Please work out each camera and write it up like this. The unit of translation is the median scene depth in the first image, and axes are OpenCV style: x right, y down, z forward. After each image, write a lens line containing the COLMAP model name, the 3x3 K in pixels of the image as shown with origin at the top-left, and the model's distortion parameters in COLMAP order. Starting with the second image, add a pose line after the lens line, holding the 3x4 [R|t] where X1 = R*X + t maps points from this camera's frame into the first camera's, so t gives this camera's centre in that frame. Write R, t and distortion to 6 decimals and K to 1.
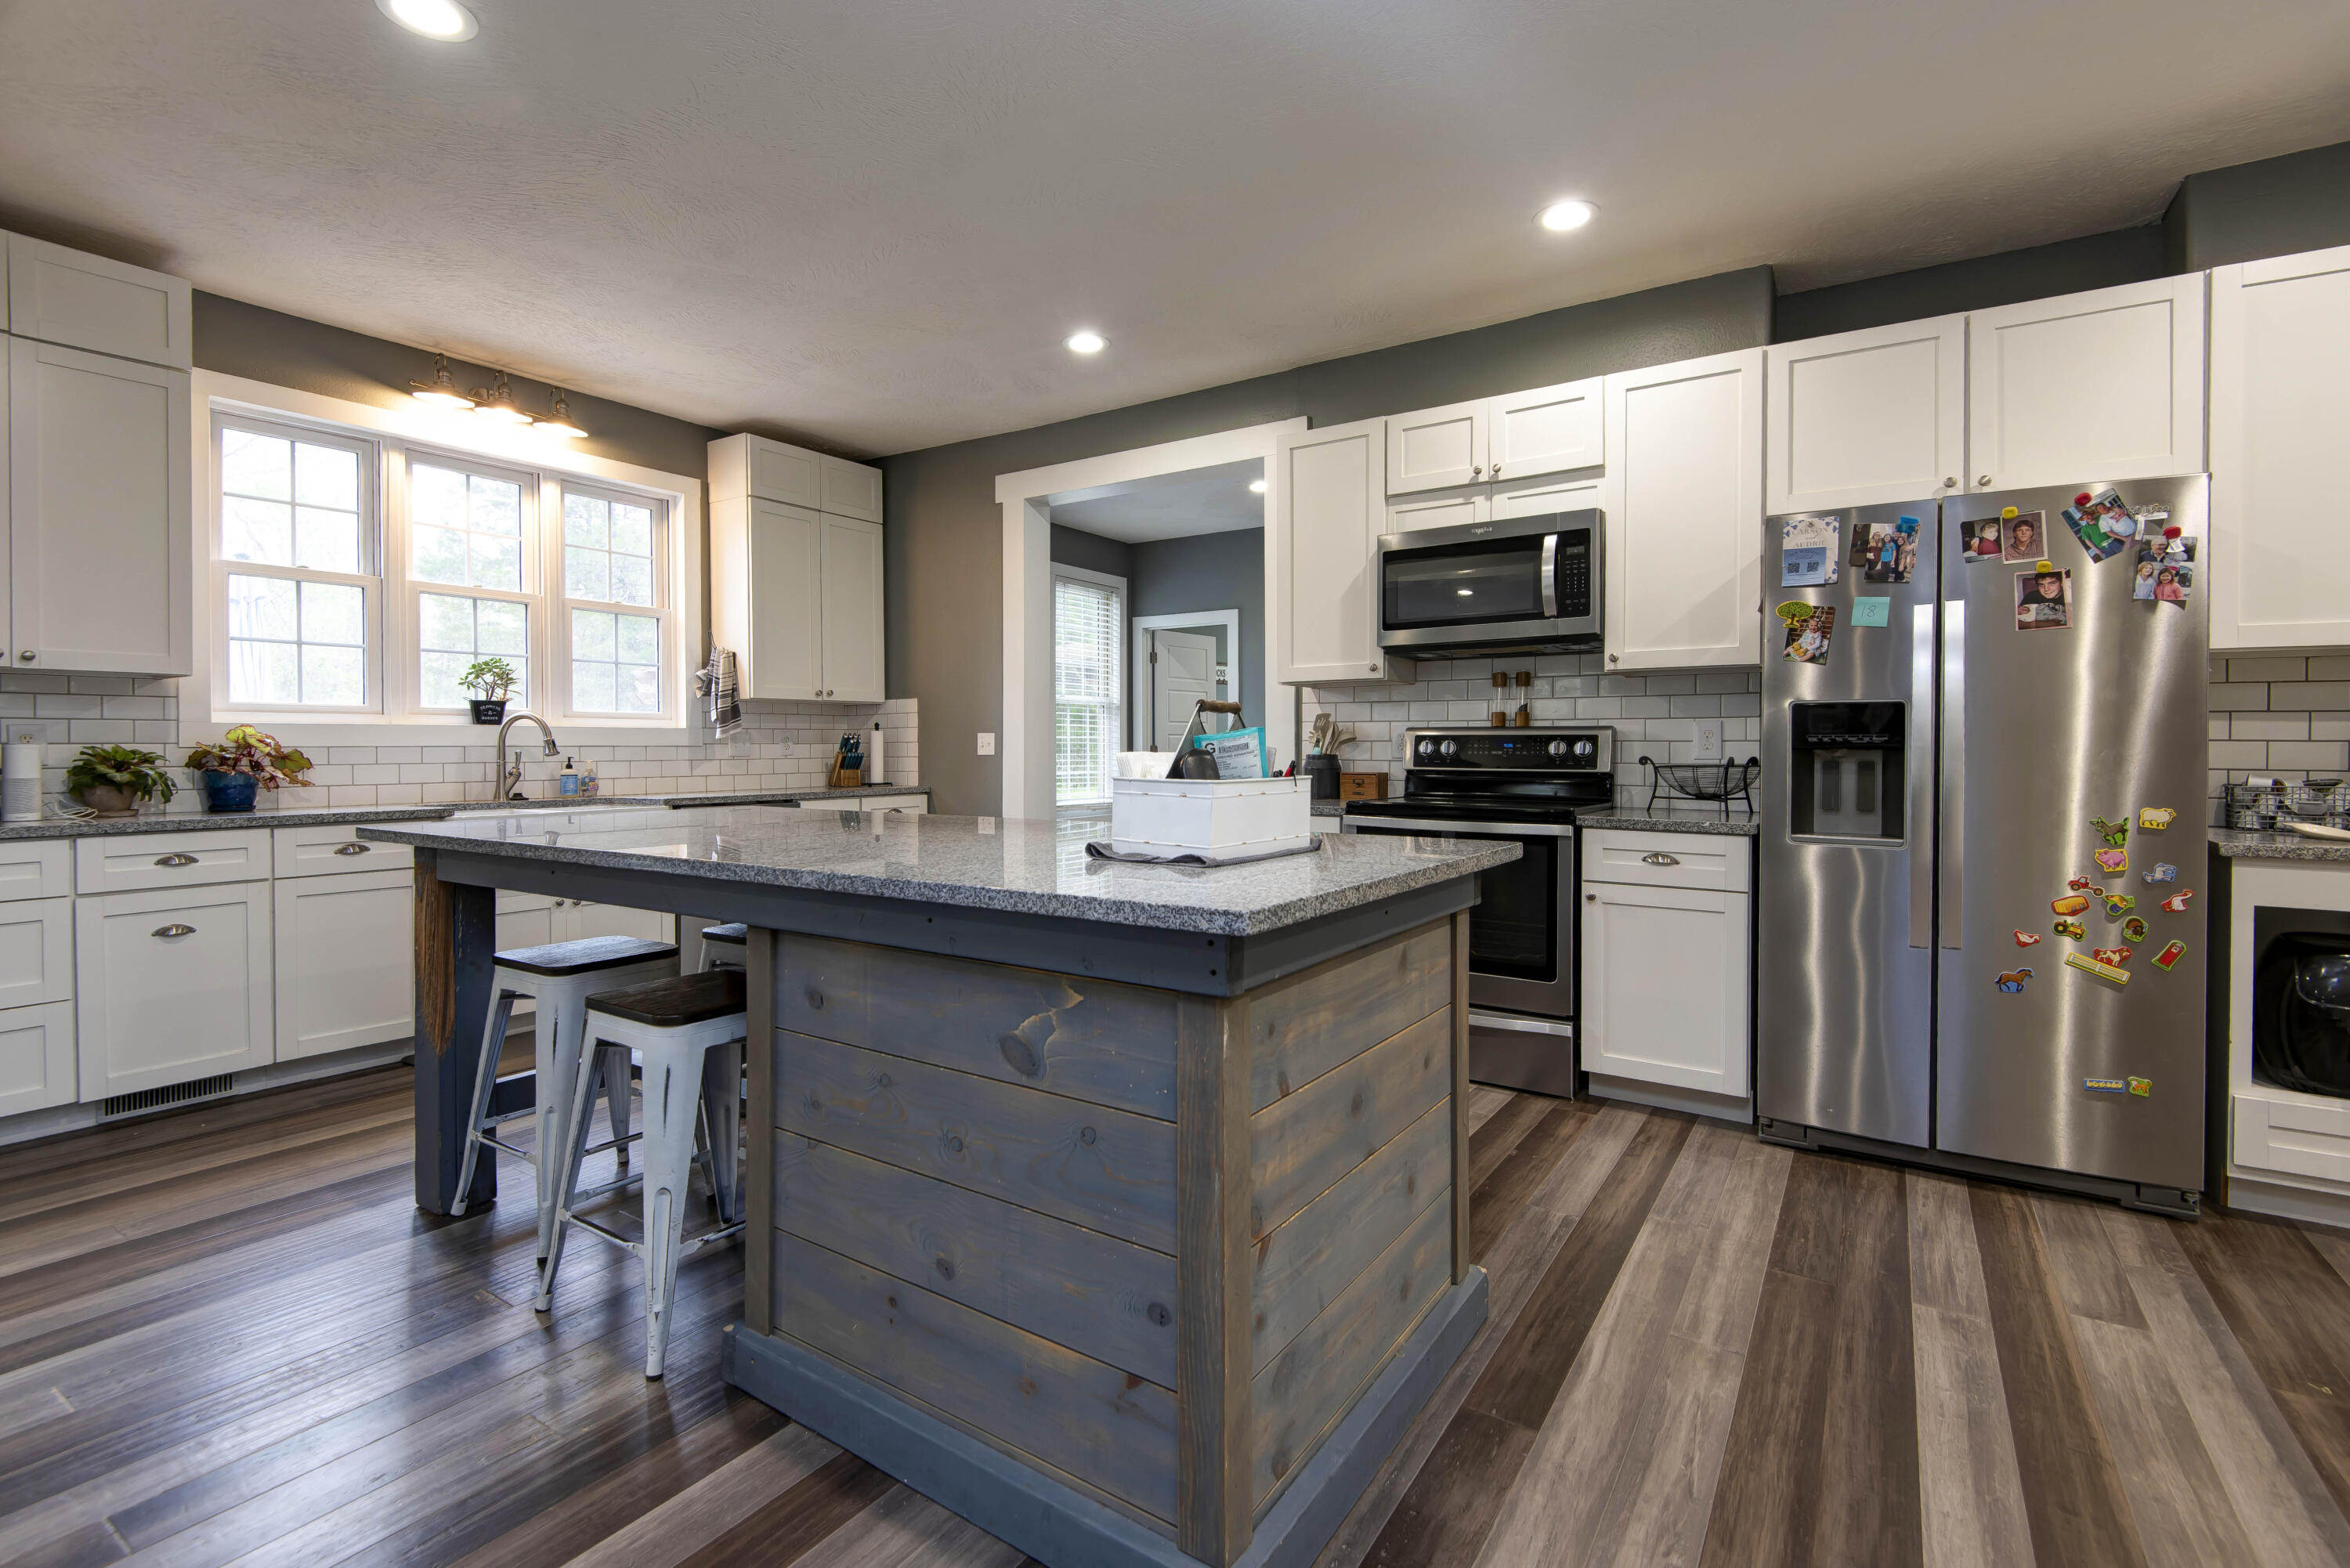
lens RADIAL K [[1085.1, 0, 1178.6], [0, 1085.1, 767.6], [0, 0, 1]] dist [0.013688, -0.009184]
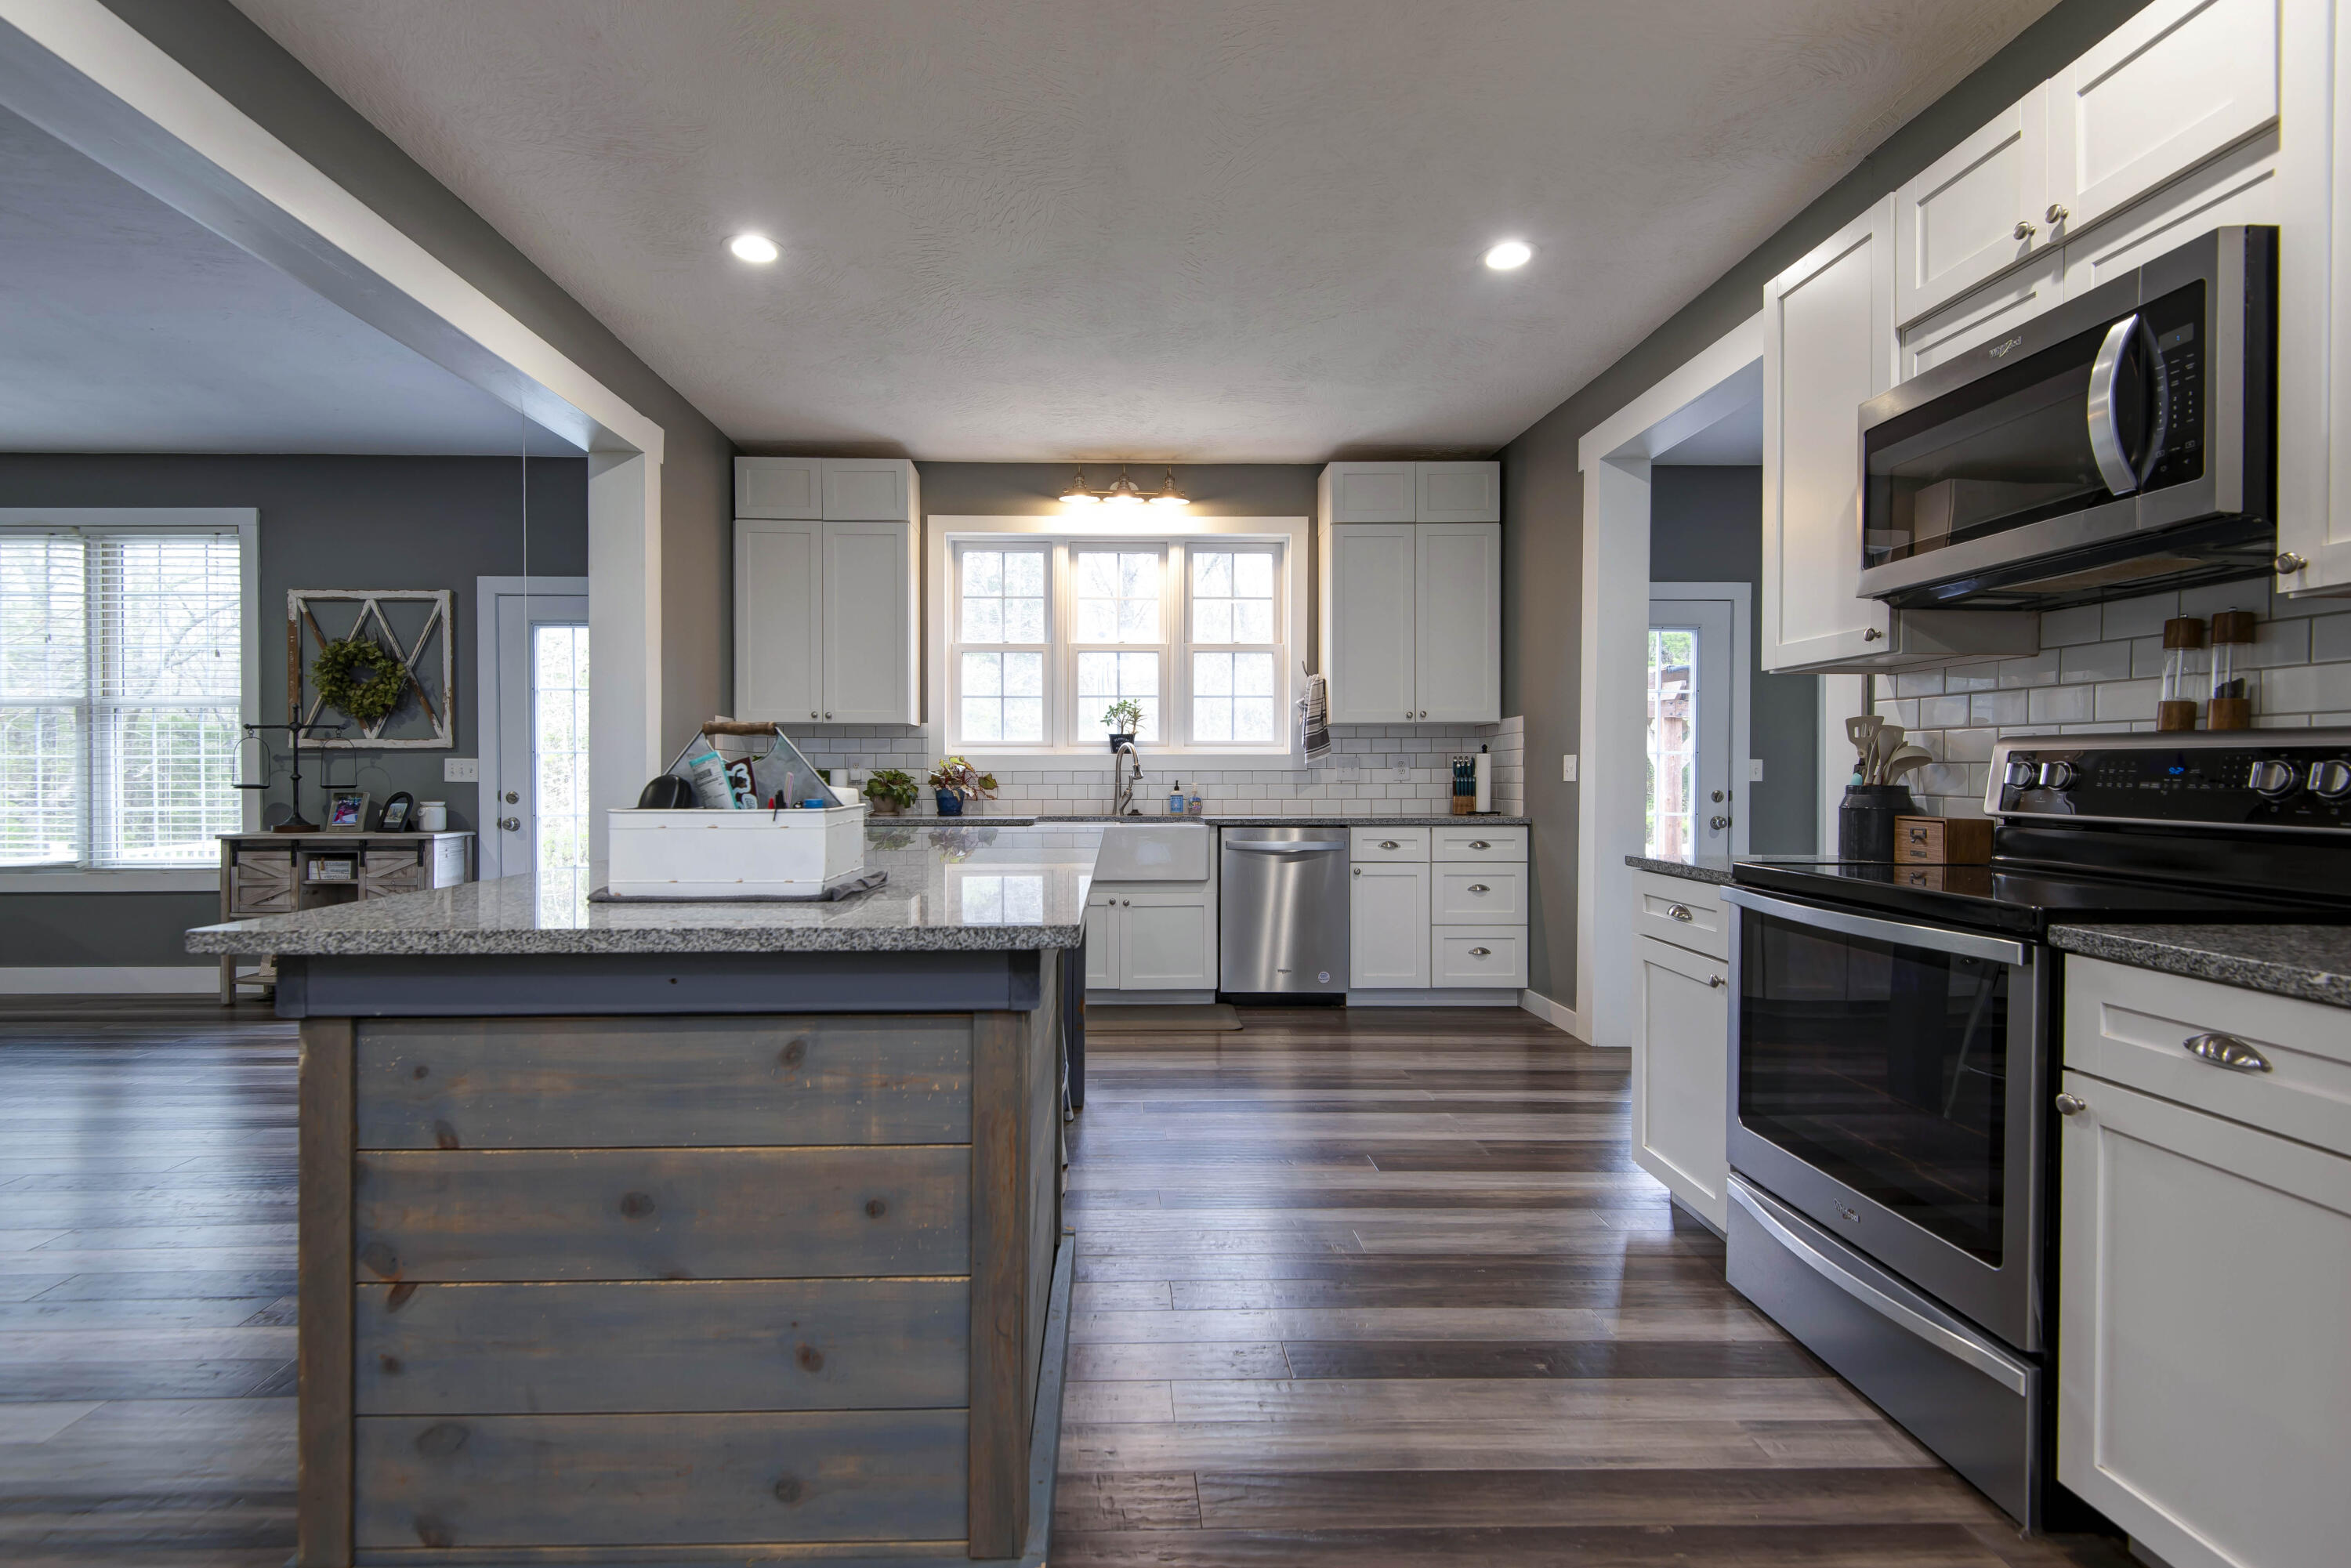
lens RADIAL K [[1085.6, 0, 1118.8], [0, 1085.6, 792.1], [0, 0, 1]] dist [0.013688, -0.009184]
pose [[0.564991, 0.016673, -0.824928, 0.409426], [-0.015663, 0.999832, 0.009480, -0.007828], [0.824948, 0.007564, 0.565158, 0.323458]]
